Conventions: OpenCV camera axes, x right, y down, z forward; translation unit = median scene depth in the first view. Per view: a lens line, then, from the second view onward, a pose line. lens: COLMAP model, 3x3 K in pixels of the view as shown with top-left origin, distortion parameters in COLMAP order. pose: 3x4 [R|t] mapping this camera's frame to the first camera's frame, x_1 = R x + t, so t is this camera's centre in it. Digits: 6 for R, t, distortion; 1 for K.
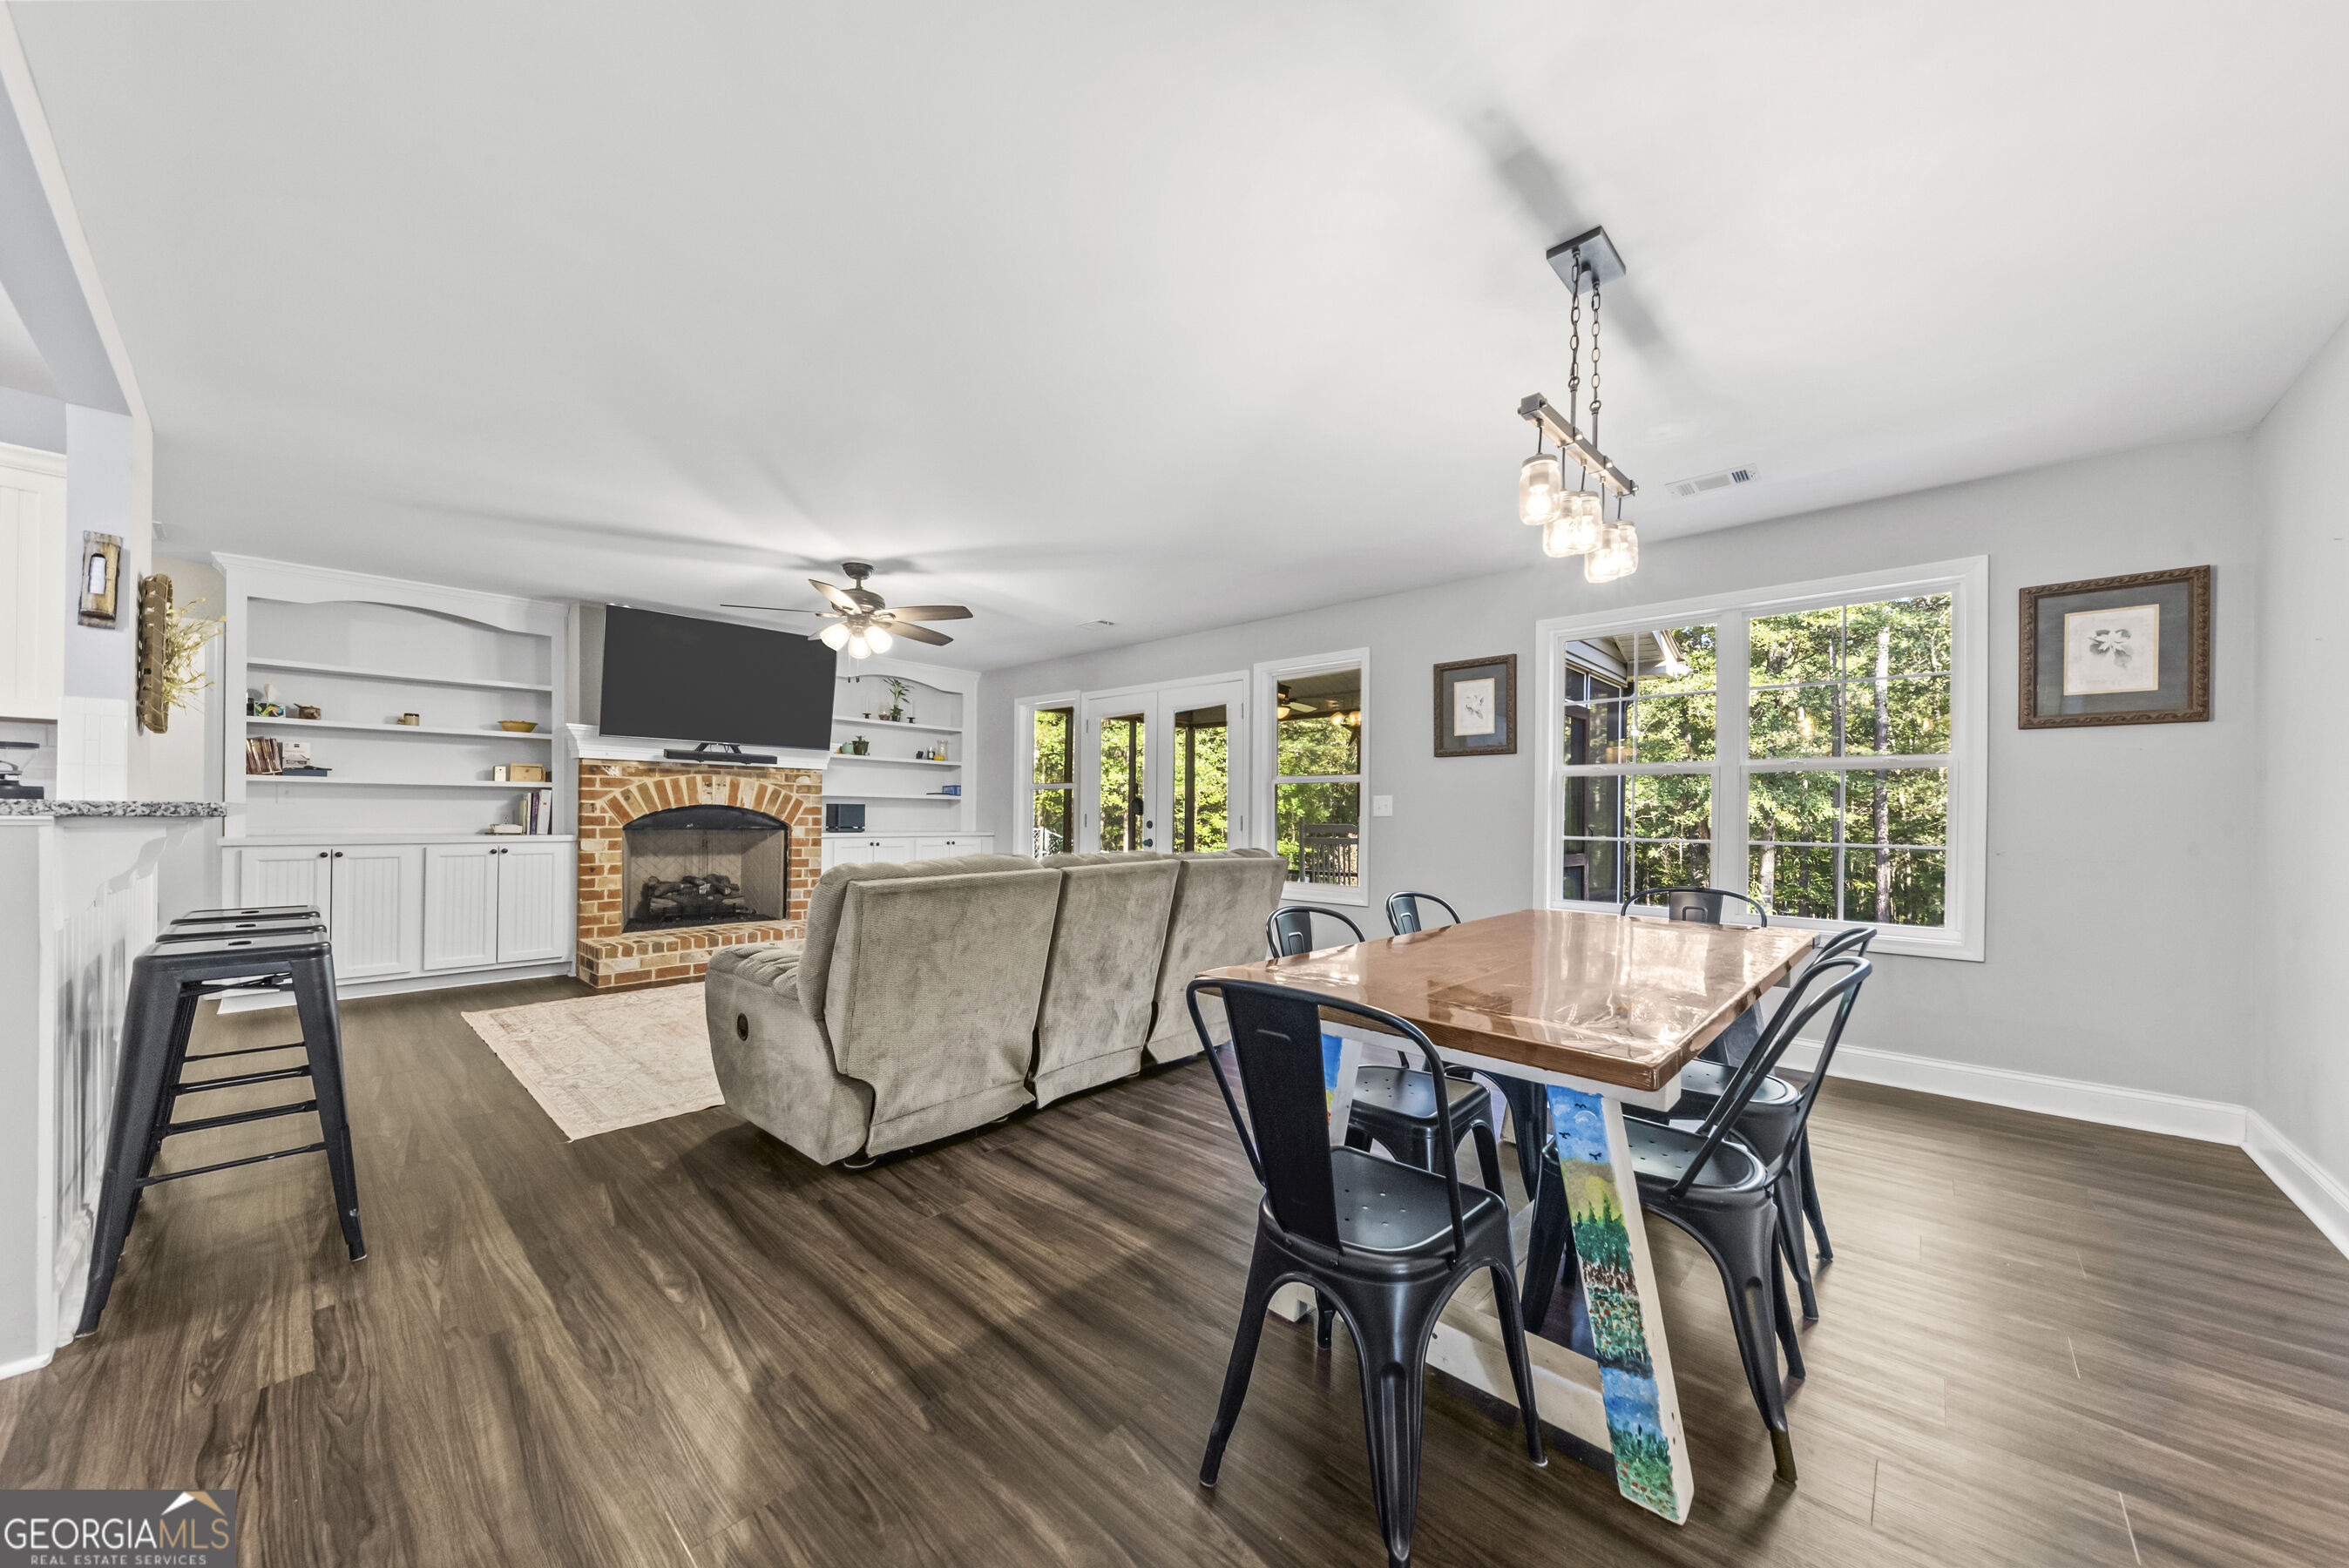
lens RADIAL K [[818.8, 0, 1179.8], [0, 818.8, 812.1], [0, 0, 1]] dist [0.013517, -0.003937]
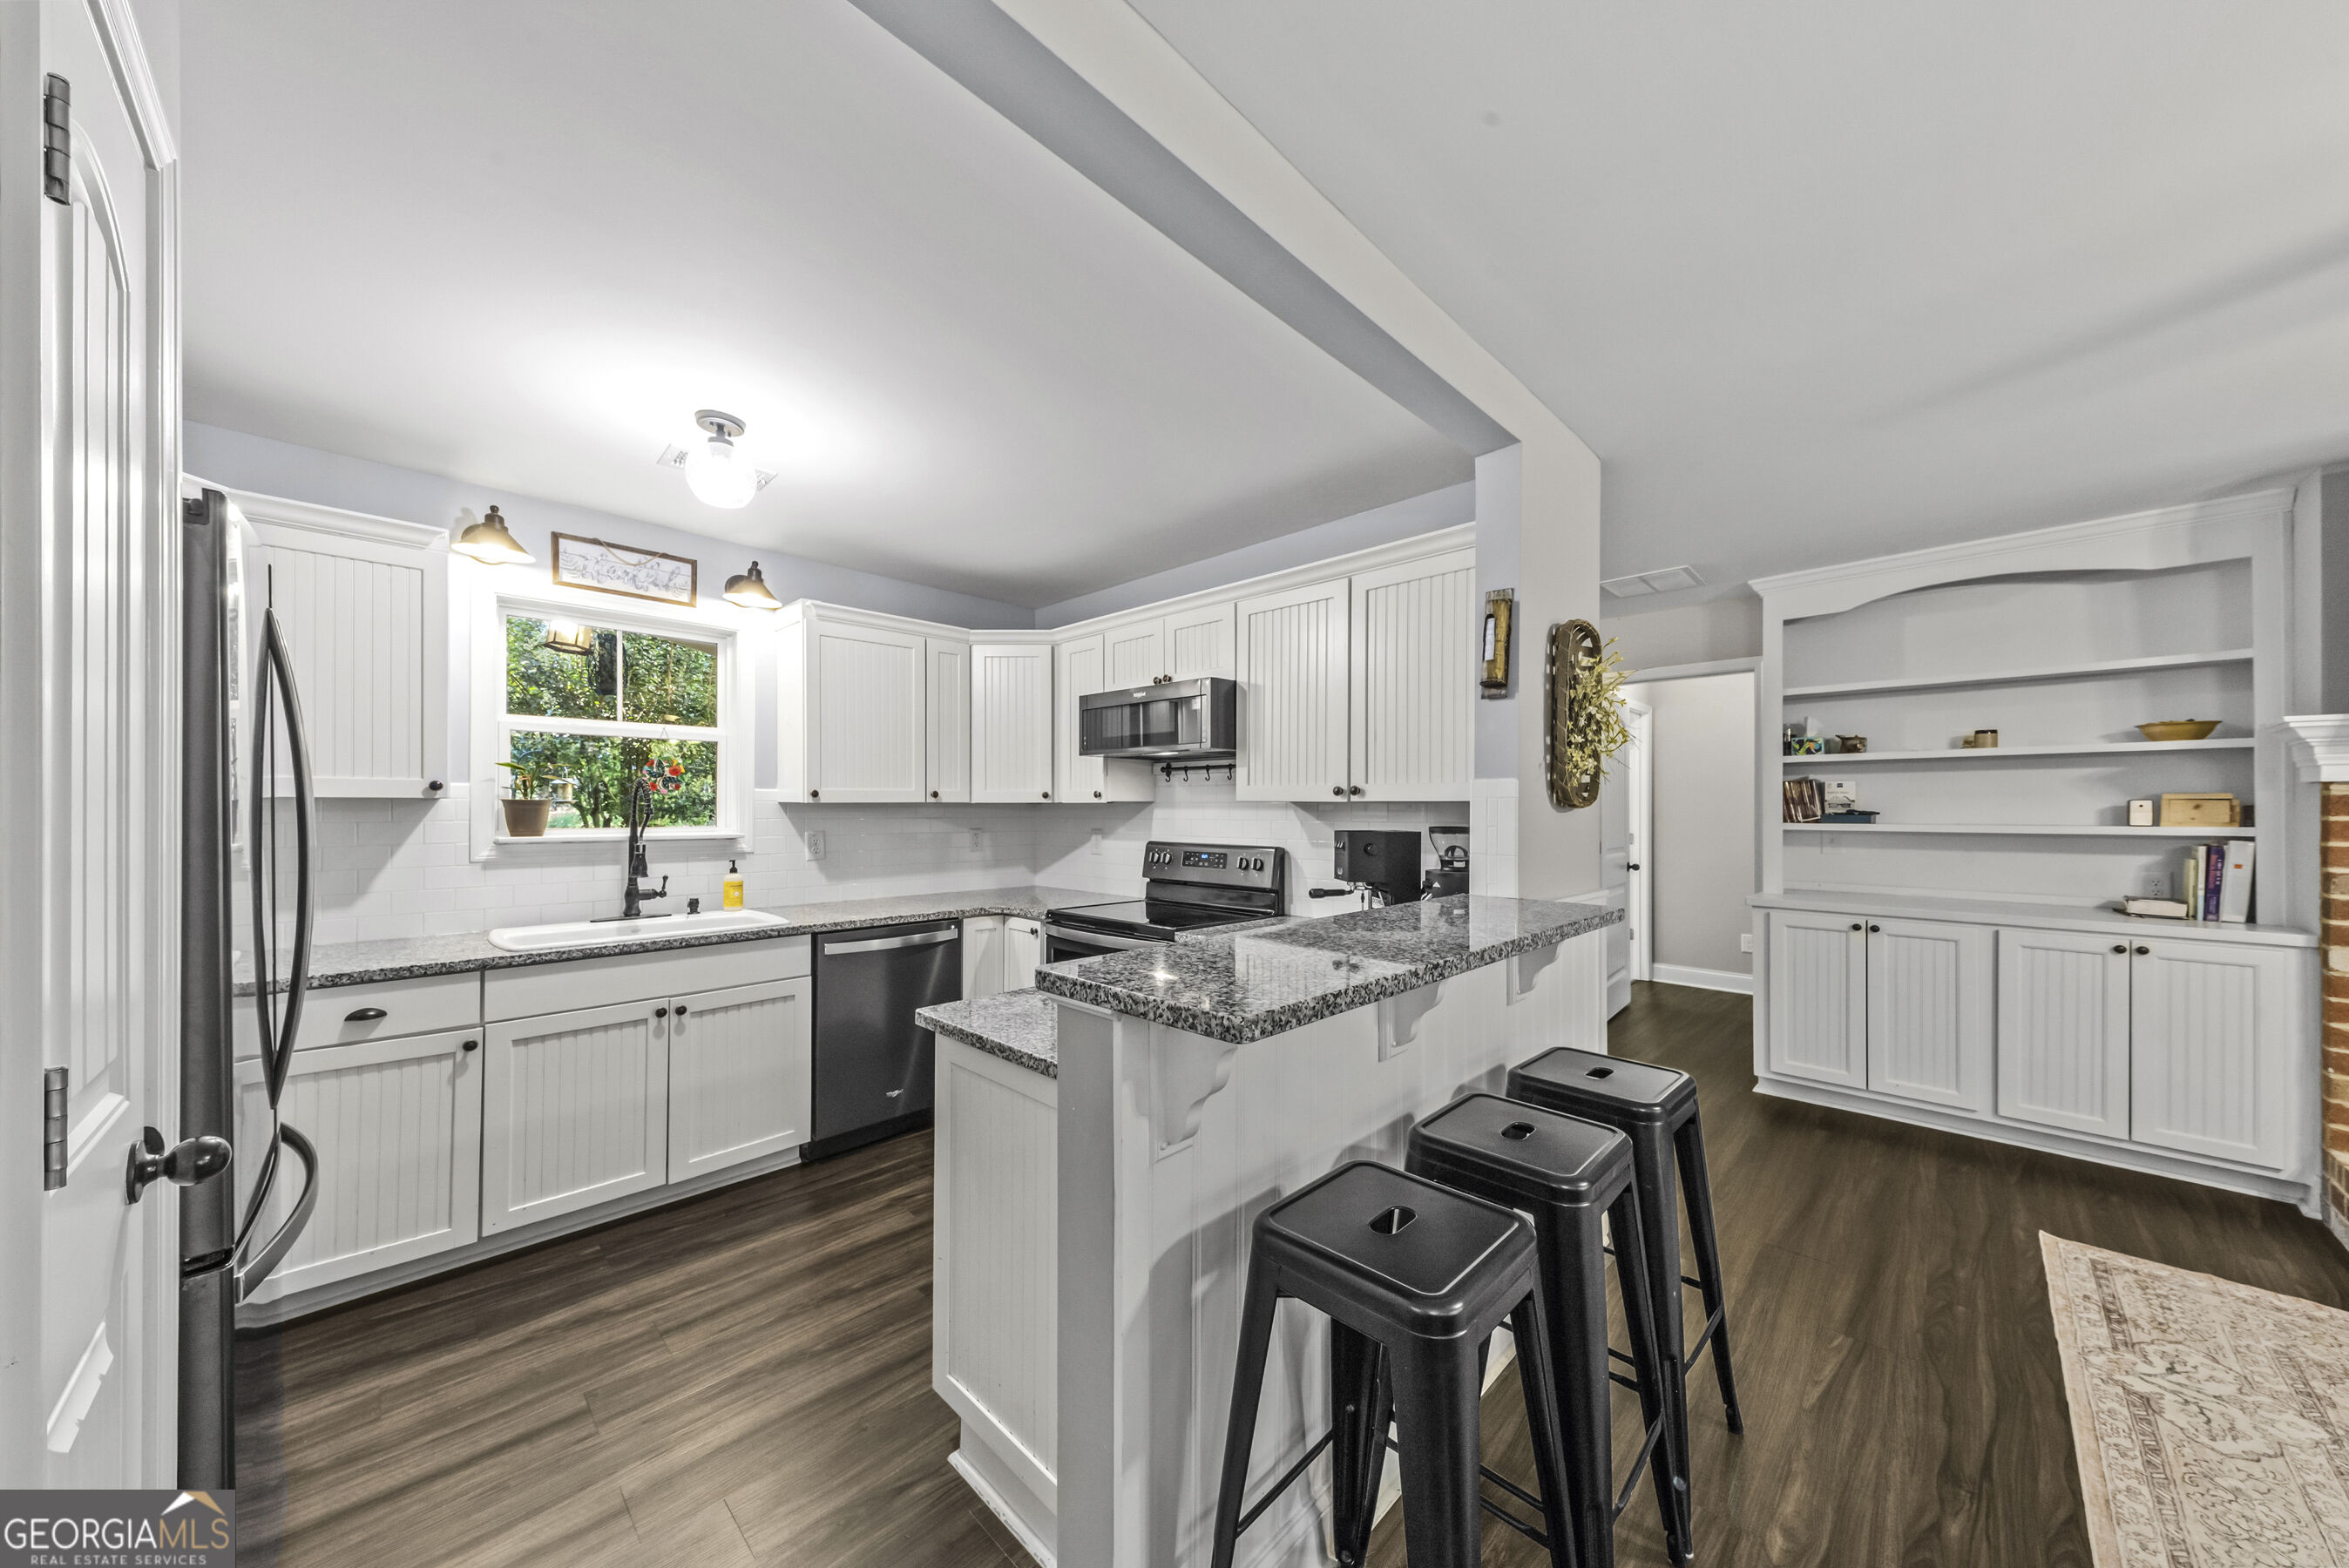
lens RADIAL K [[805.8, 0, 1146.0], [0, 805.8, 810.7], [0, 0, 1]] dist [0.000612, 0.000309]
pose [[-0.056558, -0.007176, -0.998374, -0.205571], [0.002265, 0.999971, -0.007316, -0.046677], [0.998397, -0.002675, -0.056540, 0.323654]]
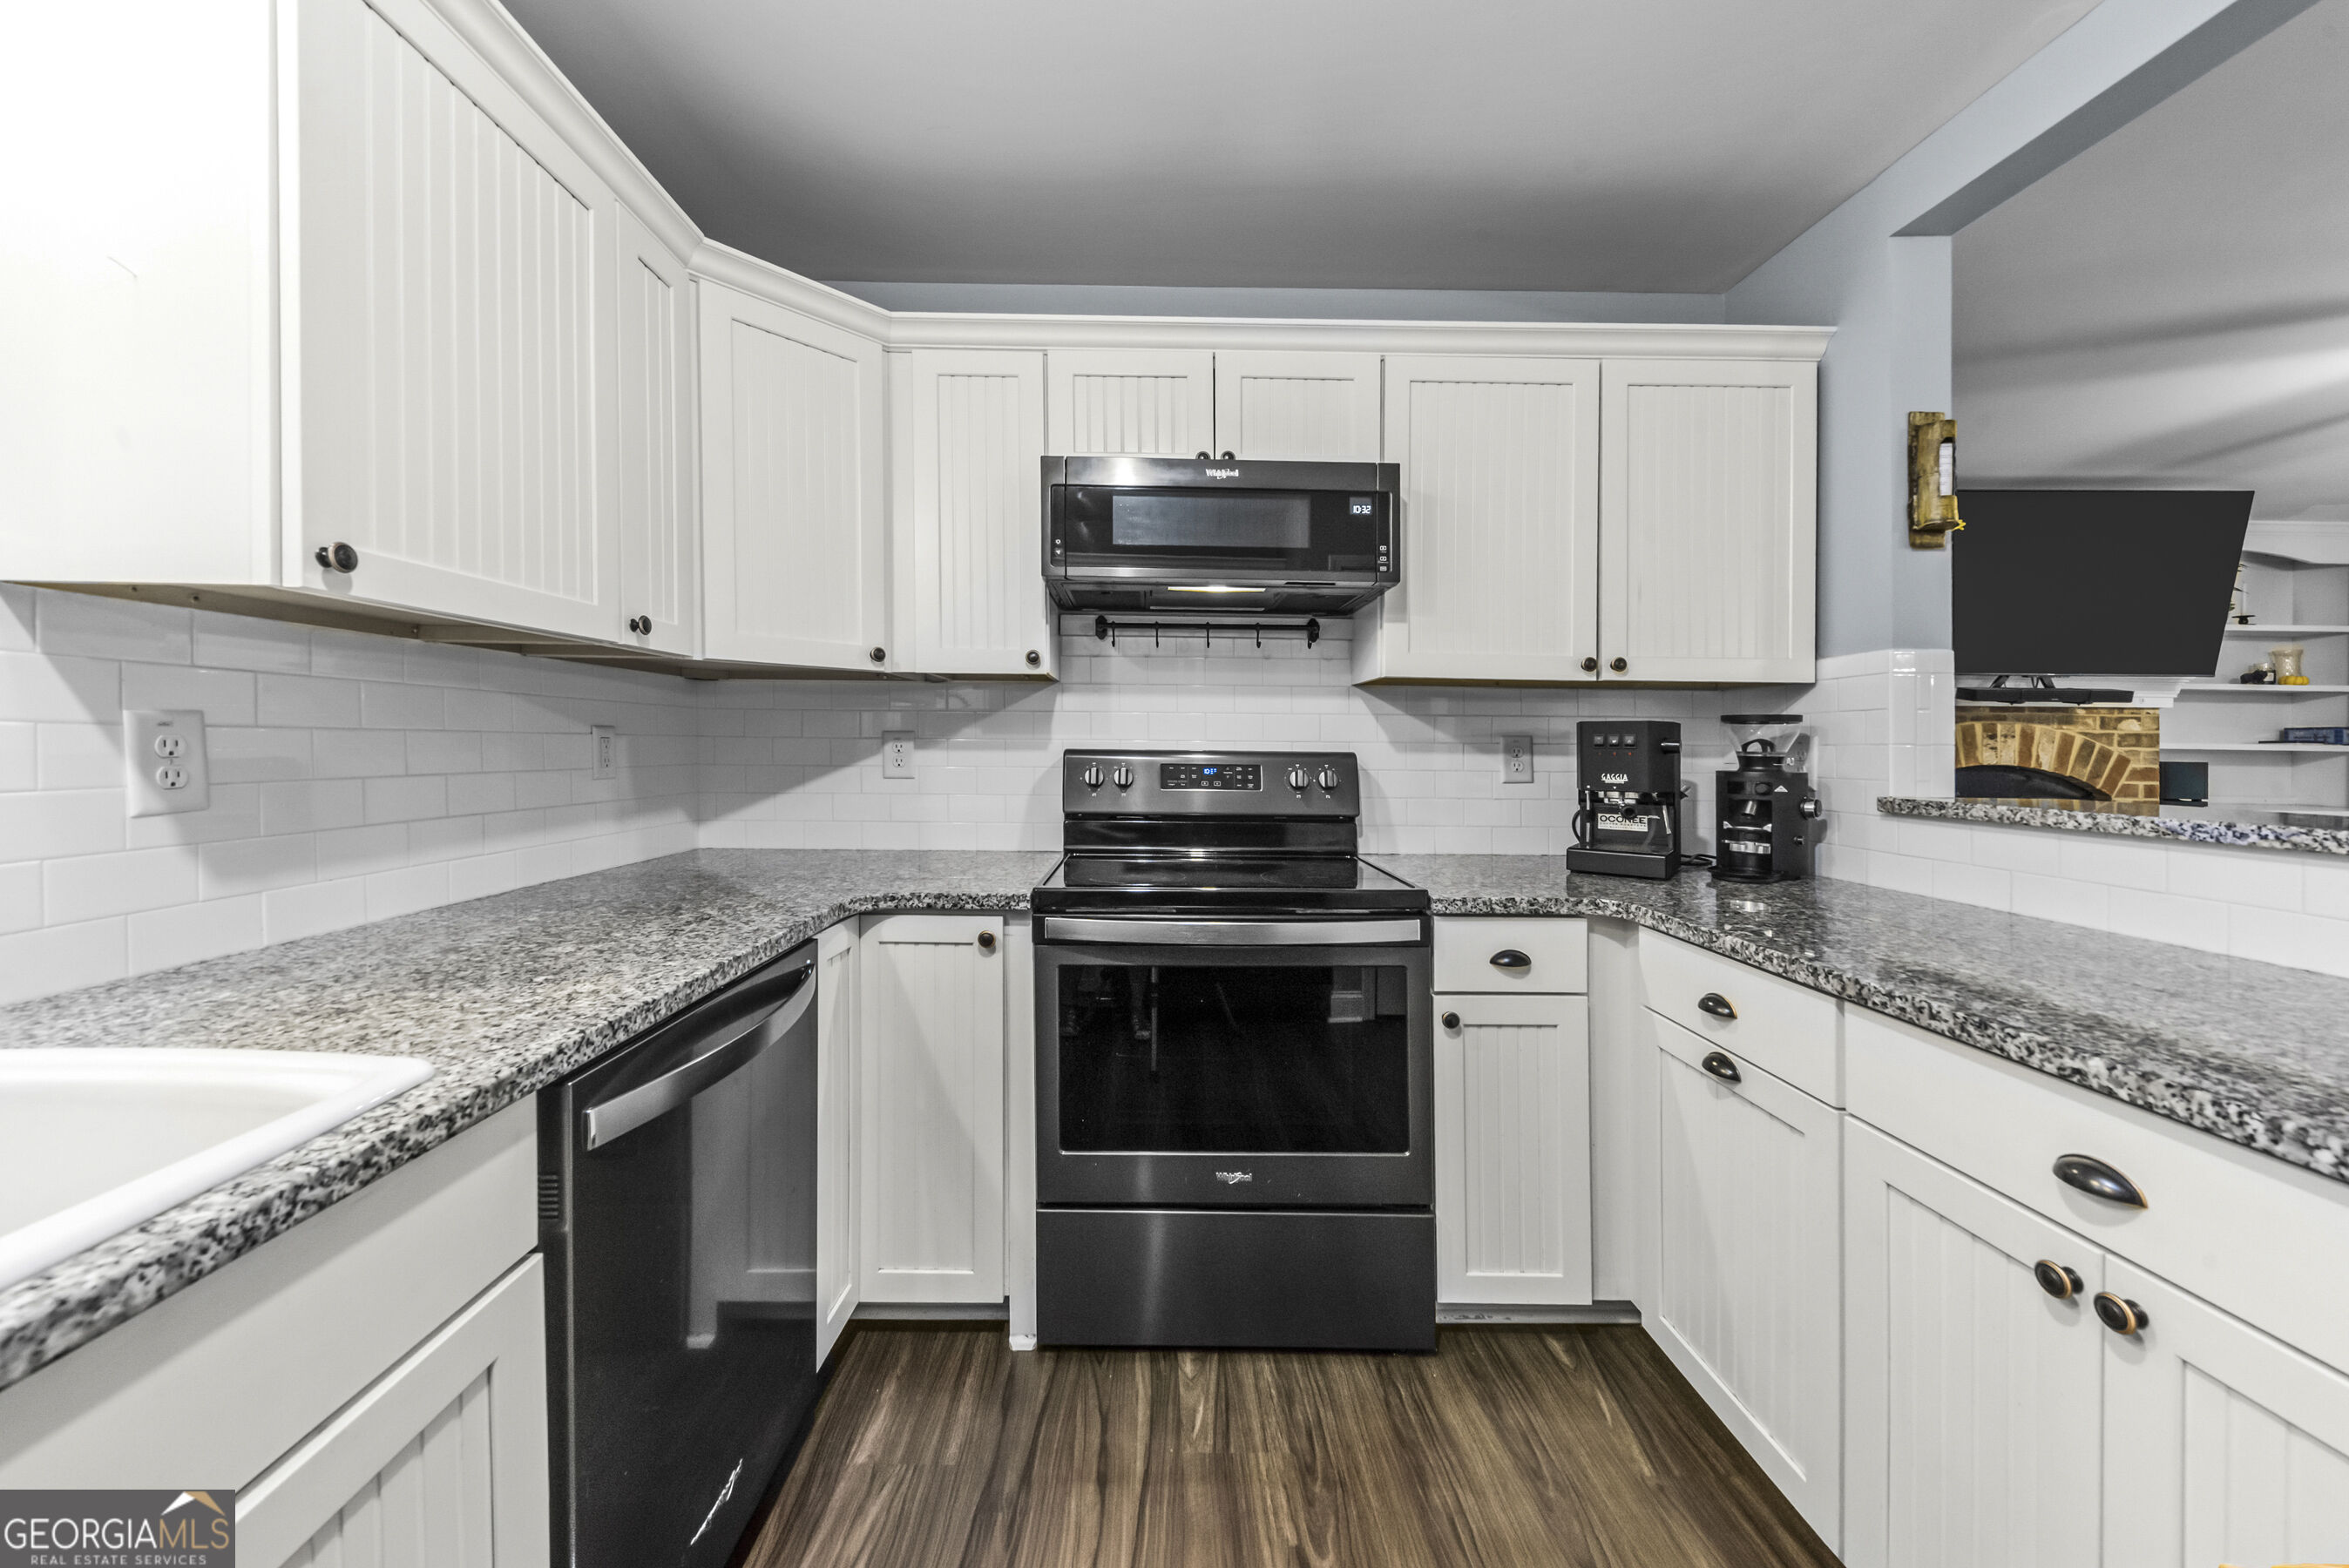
lens RADIAL K [[861.6, 0, 1213.0], [0, 861.6, 750.0], [0, 0, 1]] dist [0.007893, -0.000049]
pose [[0.685660, 0.002771, -0.727917, -0.543495], [-0.000358, 0.999994, 0.003470, -0.026768], [0.727922, -0.002119, 0.685656, 0.053265]]
